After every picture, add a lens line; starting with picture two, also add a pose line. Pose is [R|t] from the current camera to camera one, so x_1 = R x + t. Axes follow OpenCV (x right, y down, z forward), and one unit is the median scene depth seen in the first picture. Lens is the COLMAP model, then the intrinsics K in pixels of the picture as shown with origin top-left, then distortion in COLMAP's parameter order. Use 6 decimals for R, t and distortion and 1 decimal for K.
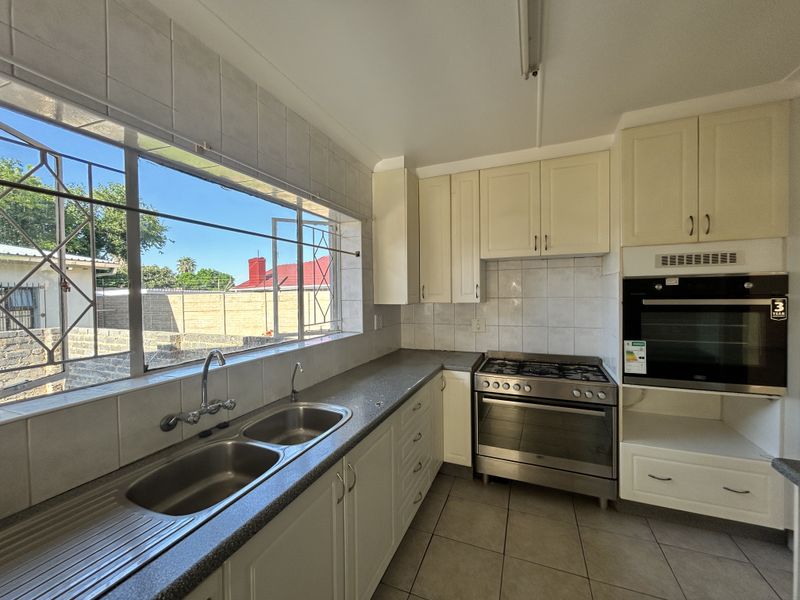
lens RADIAL K [[324.3, 0, 400.4], [0, 324.3, 298.6], [0, 0, 1]] dist [-0.000142, 0.000003]
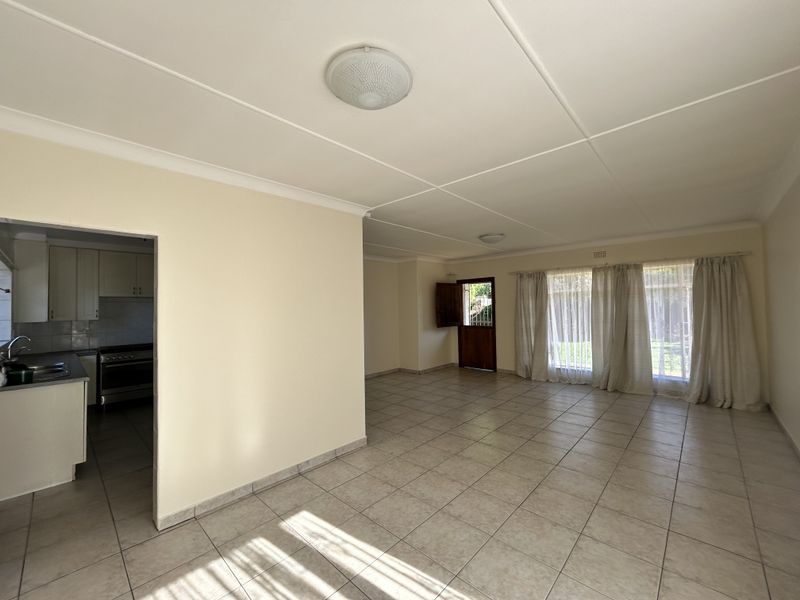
lens RADIAL K [[324.3, 0, 400.4], [0, 324.3, 298.6], [0, 0, 1]] dist [-0.000142, 0.000003]
pose [[0.350454, 0.031745, 0.936042, -1.092784], [0.026082, 0.998707, -0.043636, 0.021684], [-0.936217, 0.039706, 0.349172, -1.570542]]
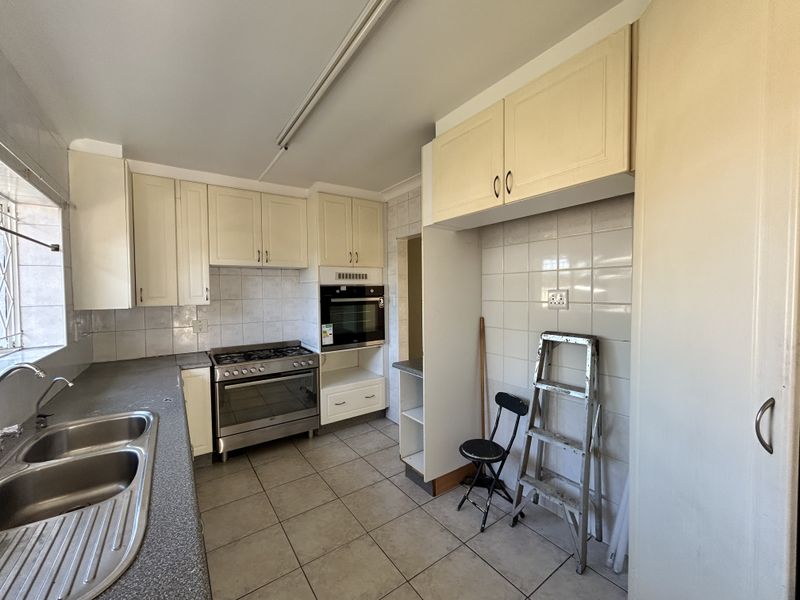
lens RADIAL K [[324.3, 0, 400.4], [0, 324.3, 298.6], [0, 0, 1]] dist [-0.000142, 0.000003]
pose [[0.535924, -0.014693, 0.844138, -0.408447], [0.019503, 0.999797, 0.005020, -0.000085], [-0.844041, 0.013773, 0.536102, -0.166728]]
